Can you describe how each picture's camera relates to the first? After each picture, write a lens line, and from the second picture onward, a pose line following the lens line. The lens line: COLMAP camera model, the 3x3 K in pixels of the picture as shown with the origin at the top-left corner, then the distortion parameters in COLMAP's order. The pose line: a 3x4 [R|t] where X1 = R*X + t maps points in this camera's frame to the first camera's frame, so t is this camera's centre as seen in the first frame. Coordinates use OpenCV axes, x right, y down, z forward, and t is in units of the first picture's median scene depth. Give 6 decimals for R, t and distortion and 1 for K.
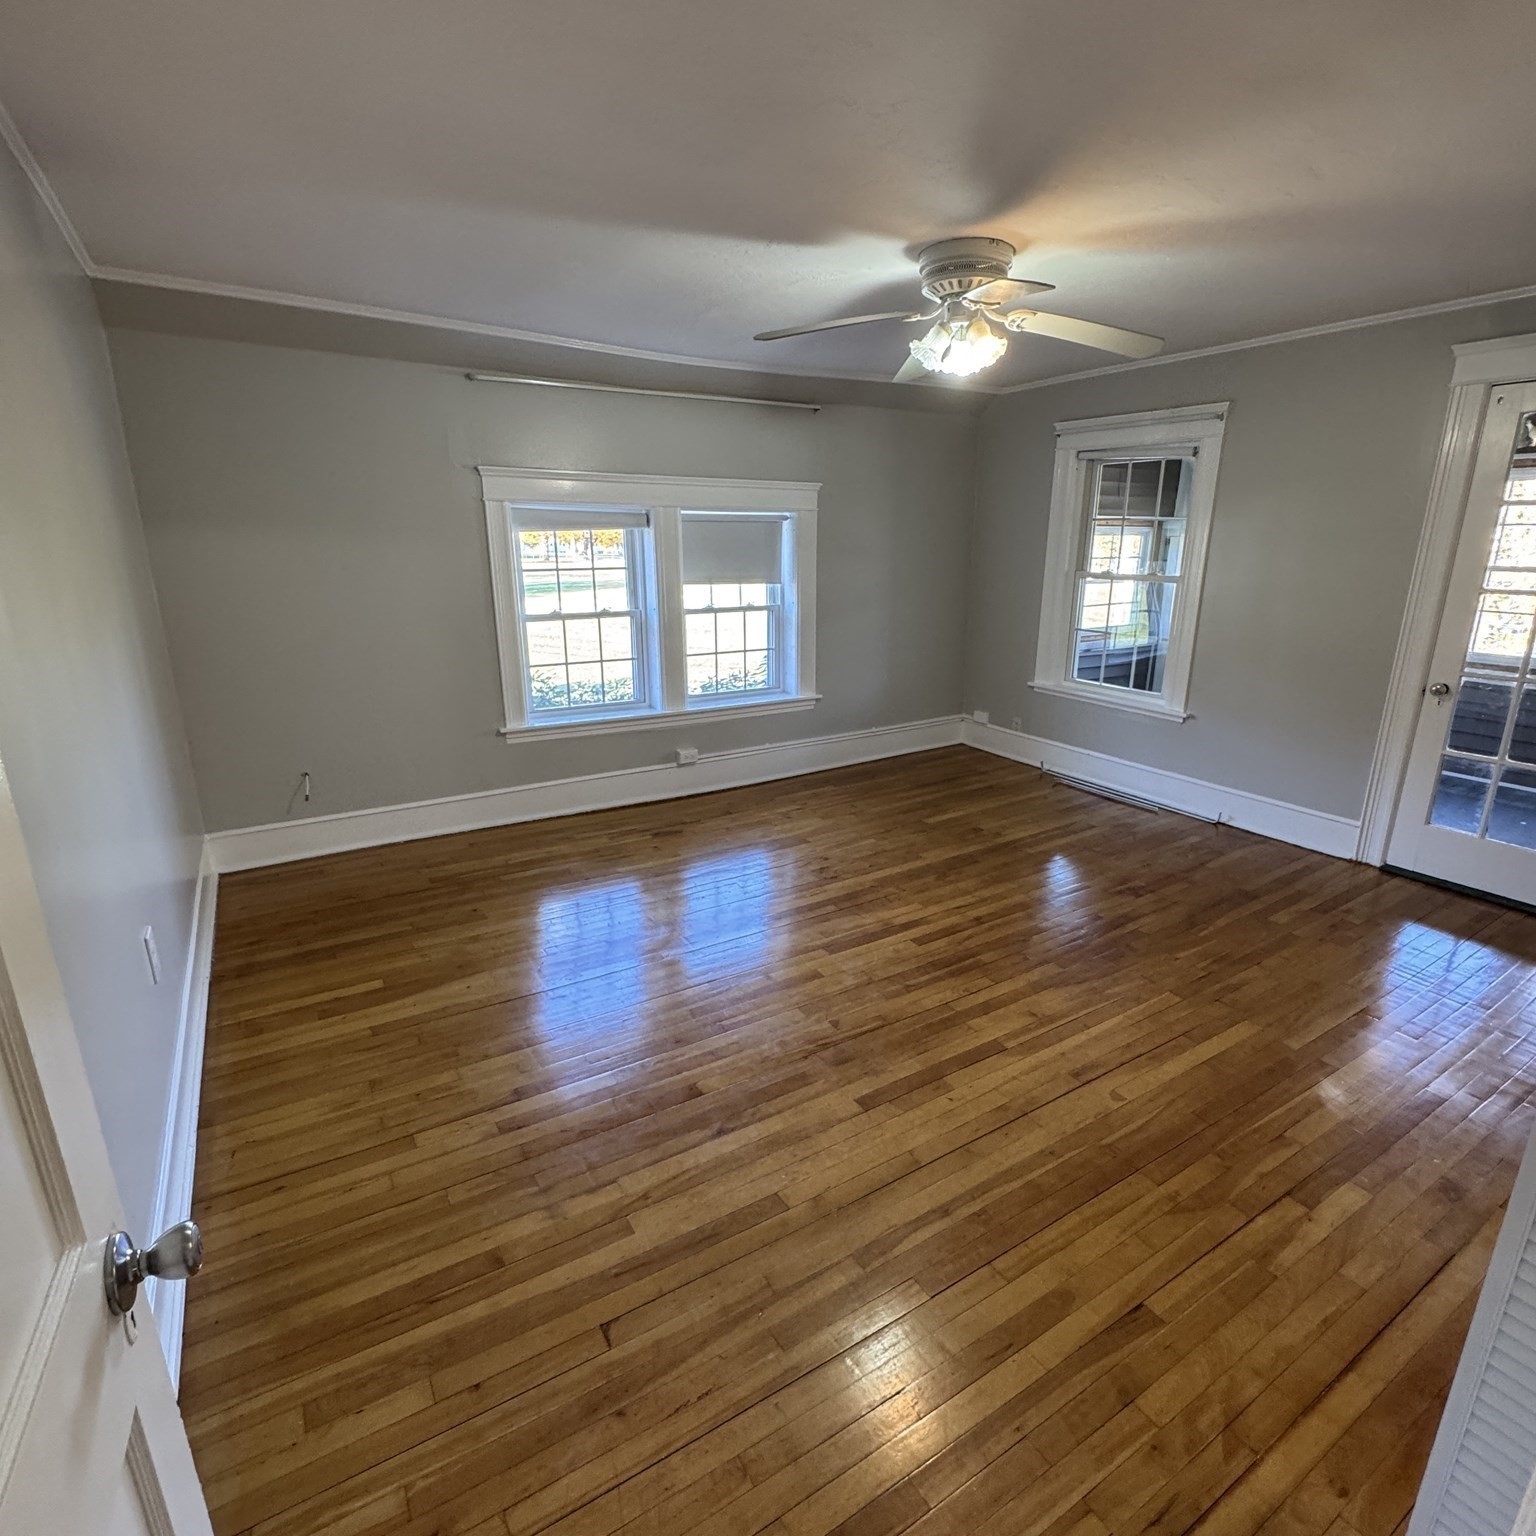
lens RADIAL K [[818.3, 0, 772.2], [0, 818.3, 765.9], [0, 0, 1]] dist [-0.001271, -0.000172]
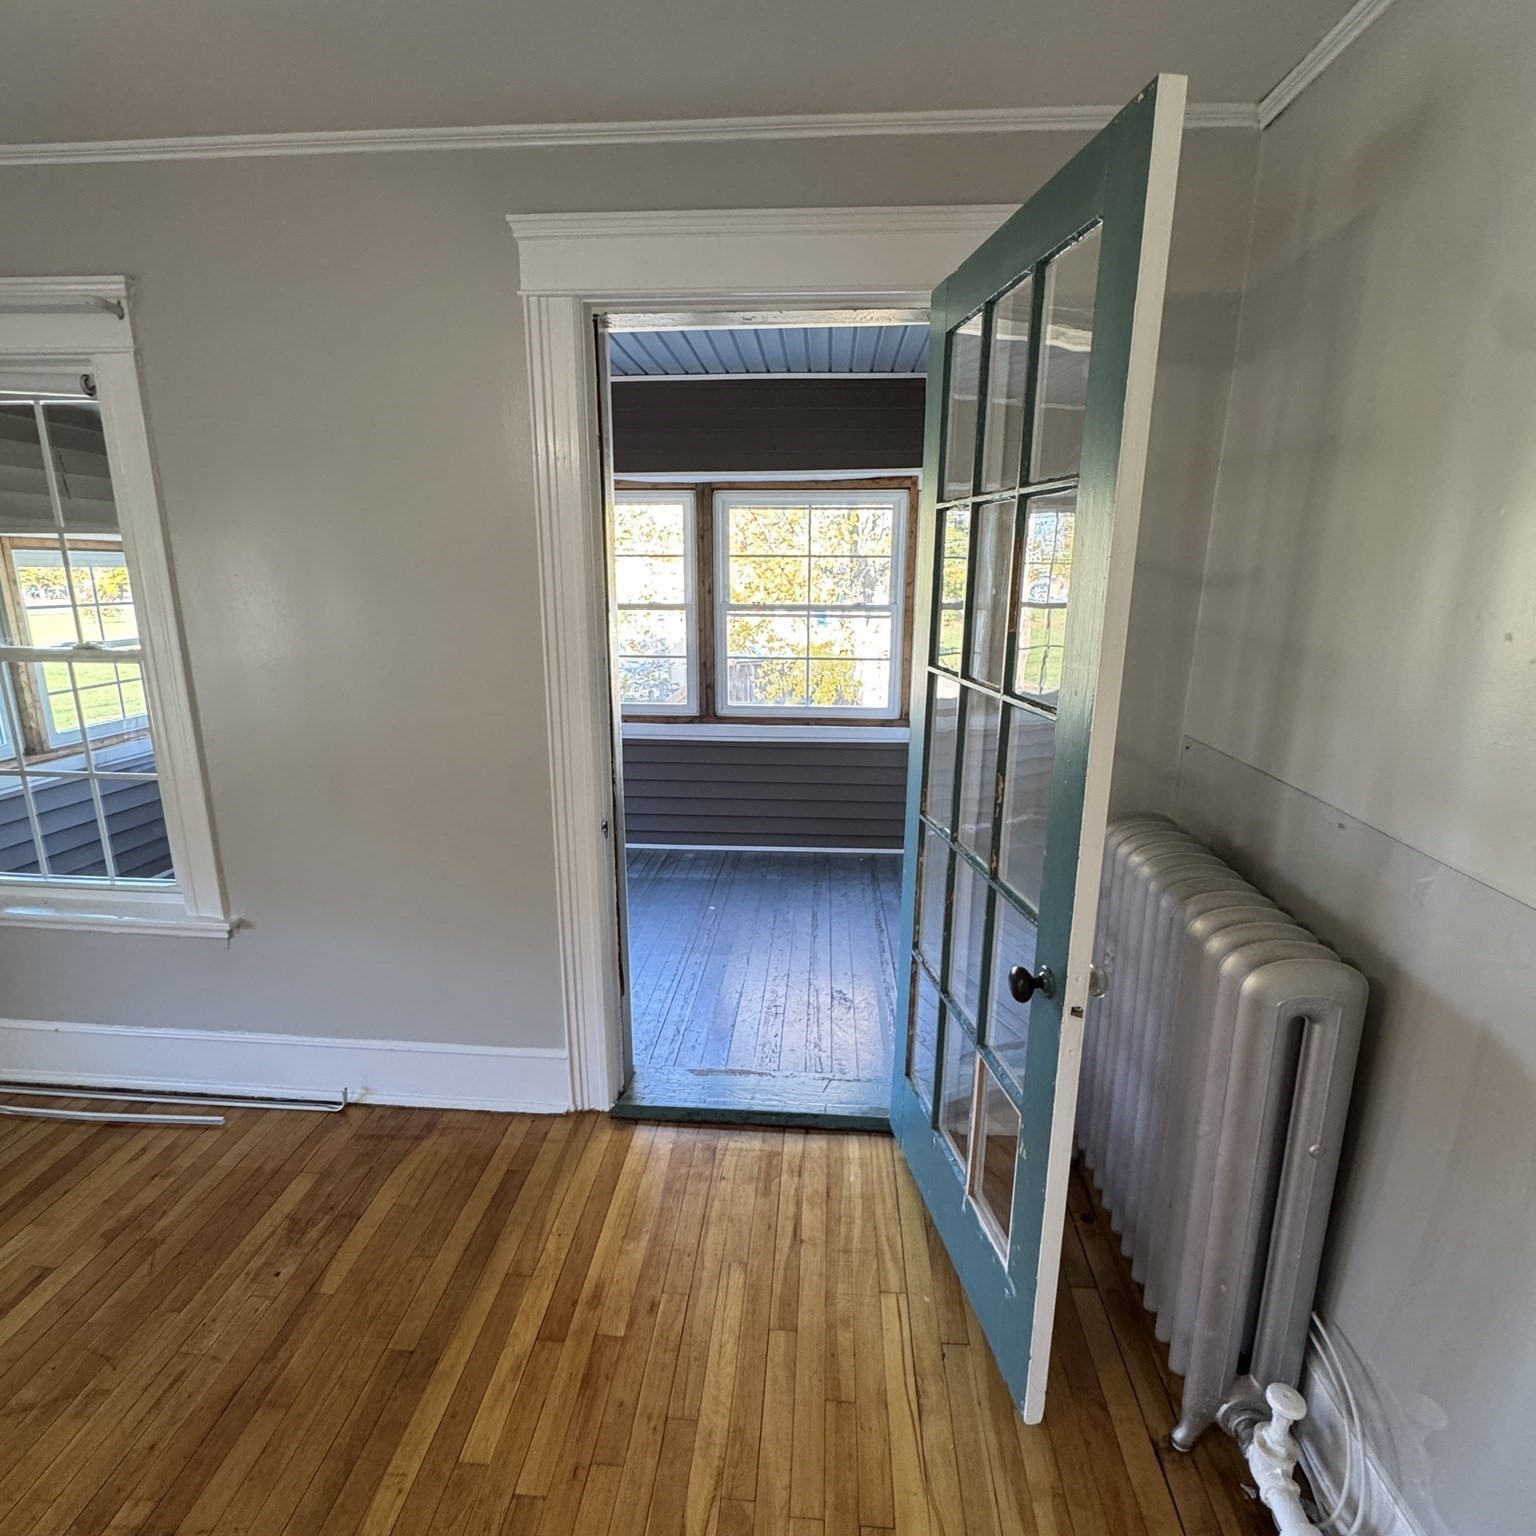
lens RADIAL K [[818.3, 0, 770.3], [0, 818.3, 768.8], [0, 0, 1]] dist [-0.001271, -0.000172]
pose [[0.587056, -0.184738, 0.788186, 0.347300], [0.217492, 0.973811, 0.066254, -0.123781], [-0.779783, 0.132529, 0.611861, 0.457426]]
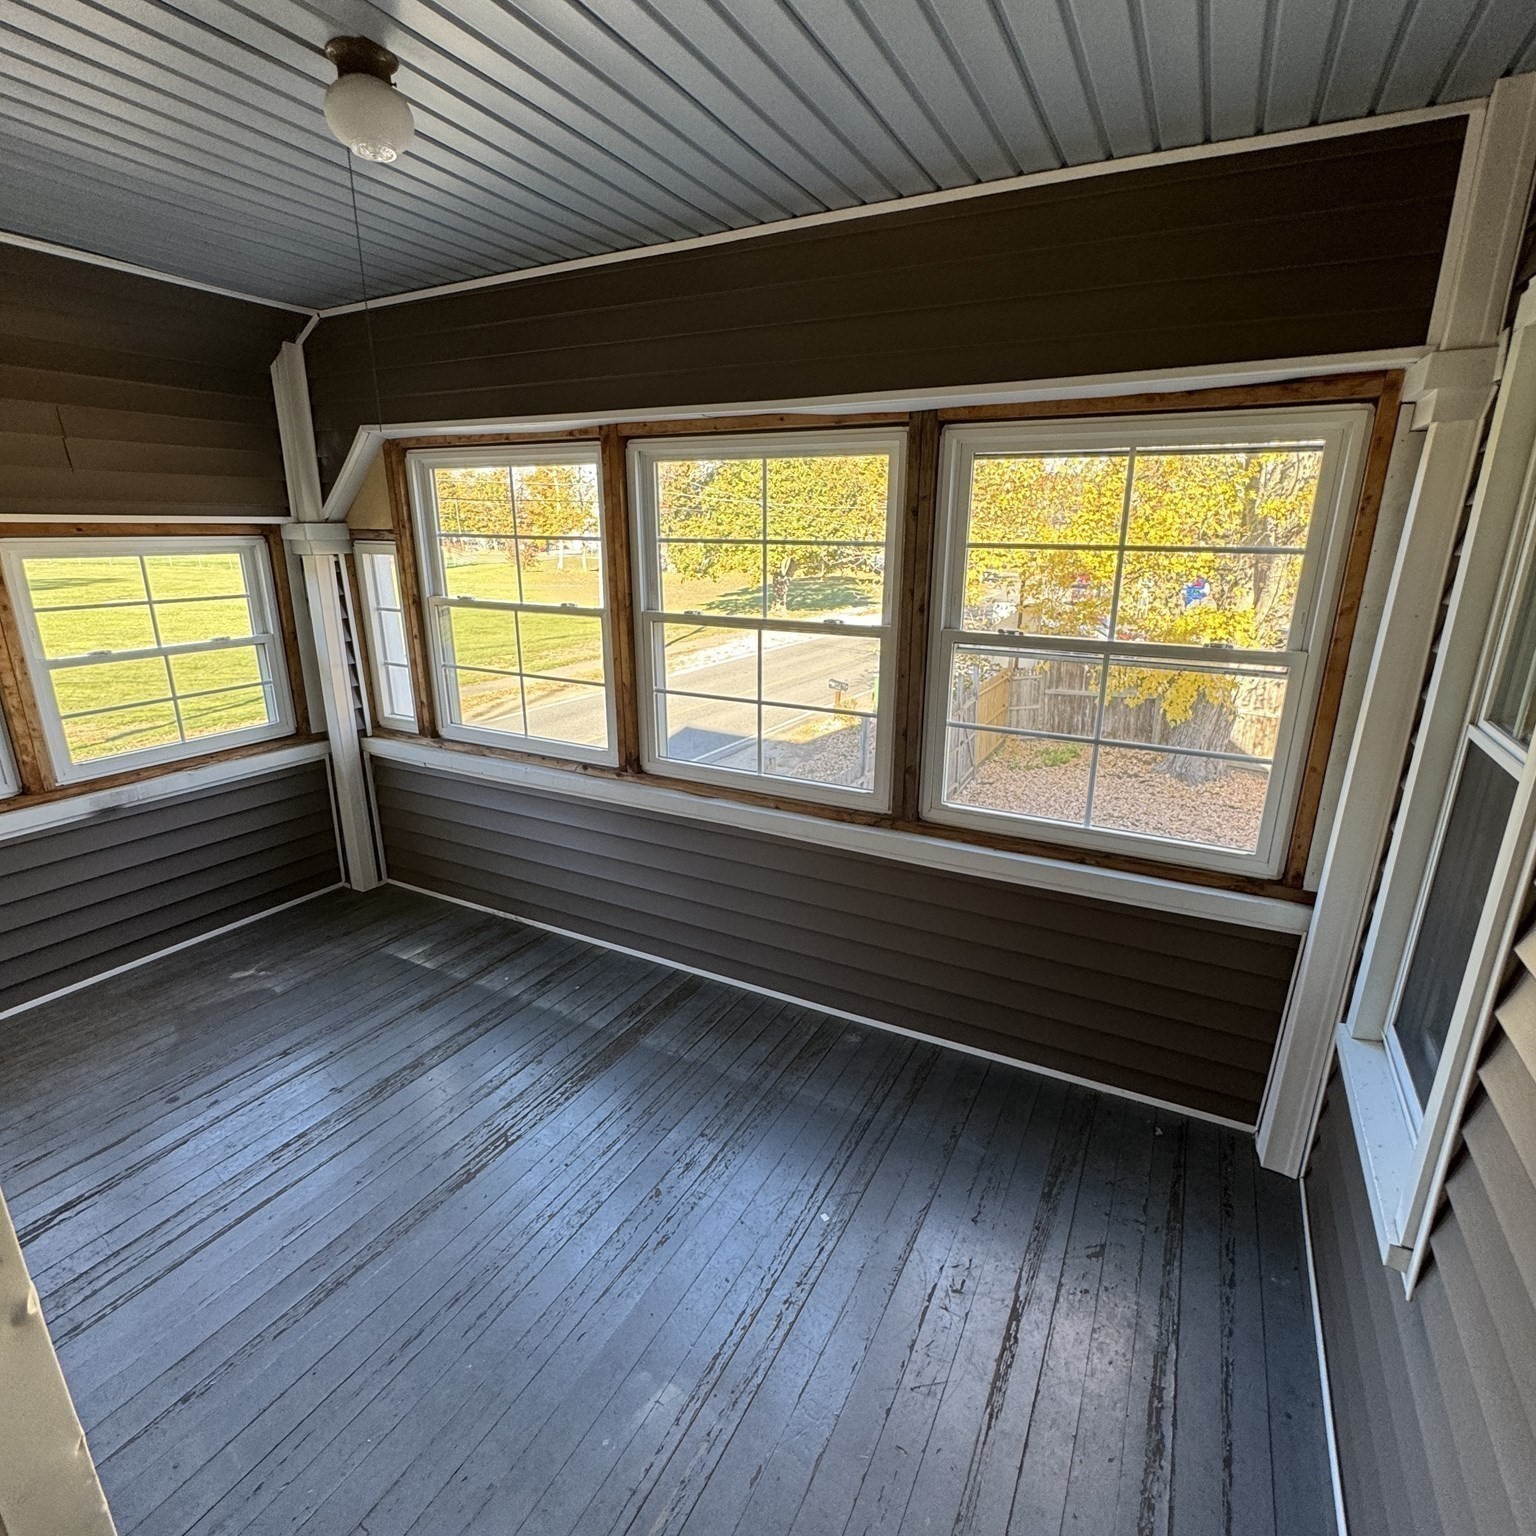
lens RADIAL K [[818.3, 0, 767.5], [0, 818.3, 765.4], [0, 0, 1]] dist [-0.001271, -0.000172]
pose [[0.864082, -0.132235, 0.485671, 0.600439], [0.130375, 0.990744, 0.037795, -0.179595], [-0.486174, 0.030661, 0.873324, 0.584785]]
